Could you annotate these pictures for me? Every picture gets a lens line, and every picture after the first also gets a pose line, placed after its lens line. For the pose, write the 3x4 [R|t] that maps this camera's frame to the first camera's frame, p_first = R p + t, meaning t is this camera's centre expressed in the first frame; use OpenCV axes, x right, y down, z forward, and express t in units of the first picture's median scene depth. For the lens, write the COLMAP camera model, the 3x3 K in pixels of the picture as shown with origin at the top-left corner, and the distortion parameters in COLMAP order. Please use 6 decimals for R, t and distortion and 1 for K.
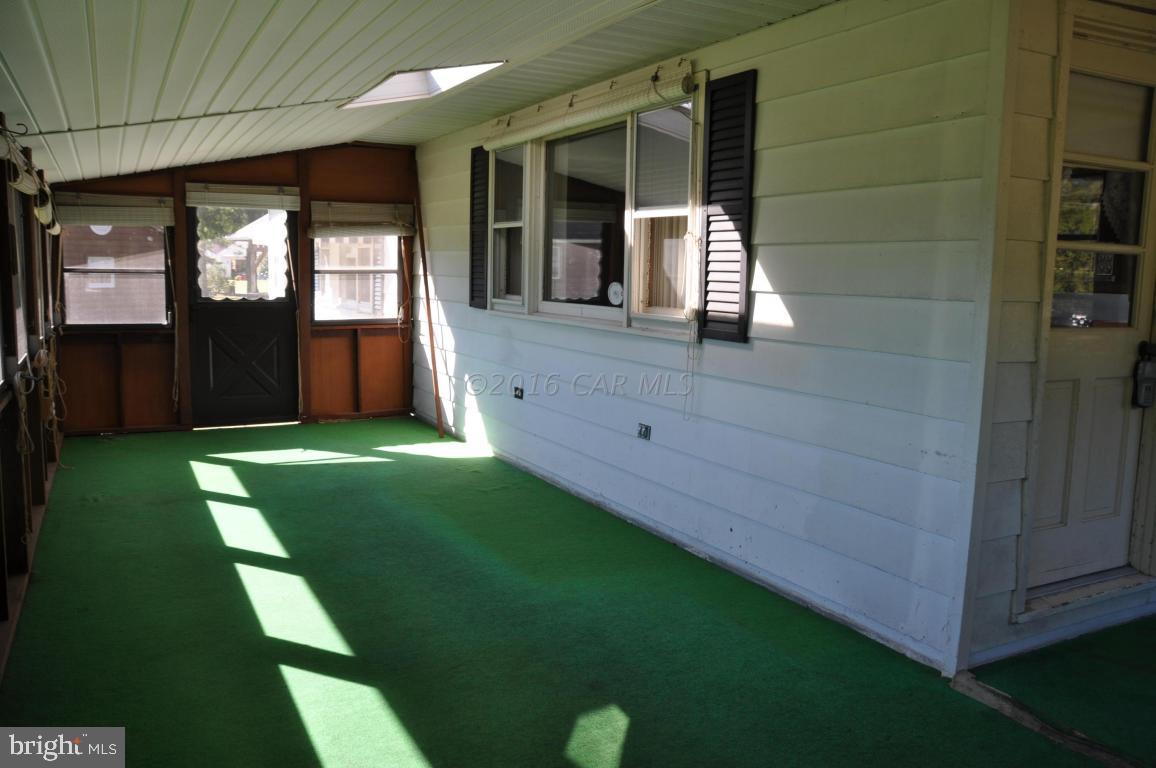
lens RADIAL K [[911.9, 0, 578.0], [0, 911.9, 384.0], [0, 0, 1]] dist [-0.151021, 0.150210]
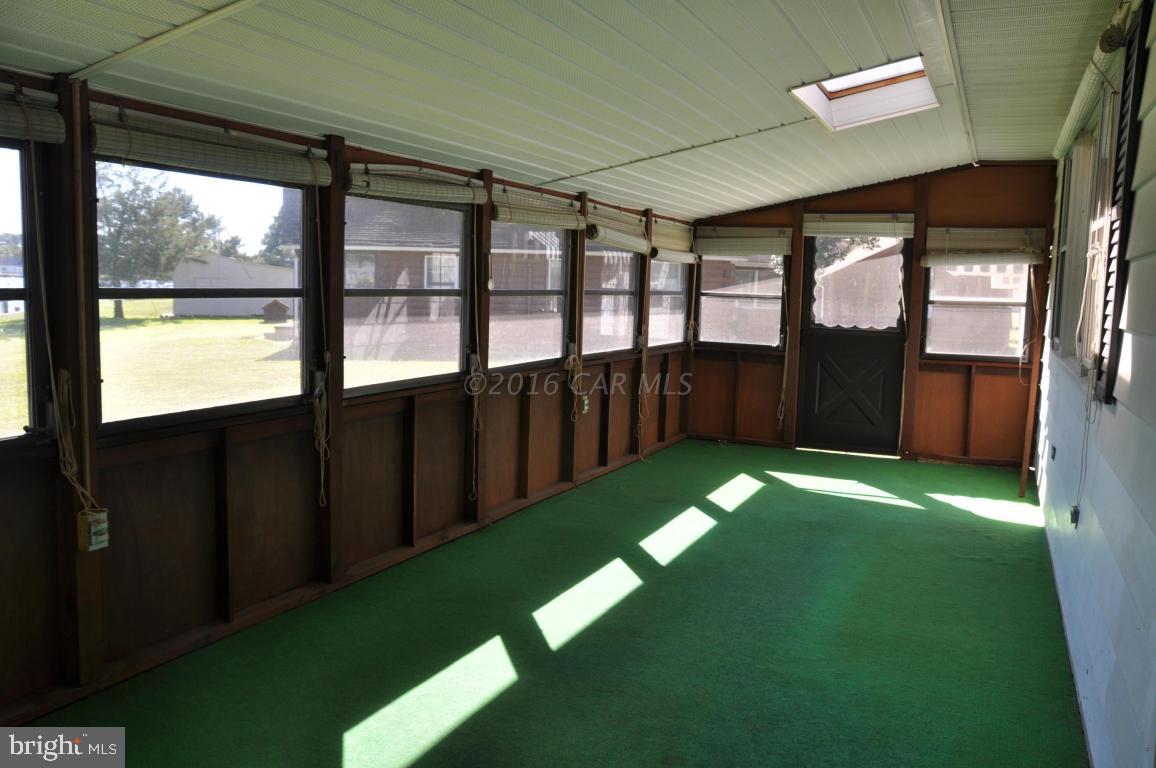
lens RADIAL K [[911.9, 0, 578.0], [0, 911.9, 384.0], [0, 0, 1]] dist [-0.151021, 0.150210]
pose [[0.604027, 0.082725, -0.792659, 0.253110], [-0.112710, 0.993469, 0.017795, -0.014365], [0.788954, 0.078591, 0.609406, 0.148118]]
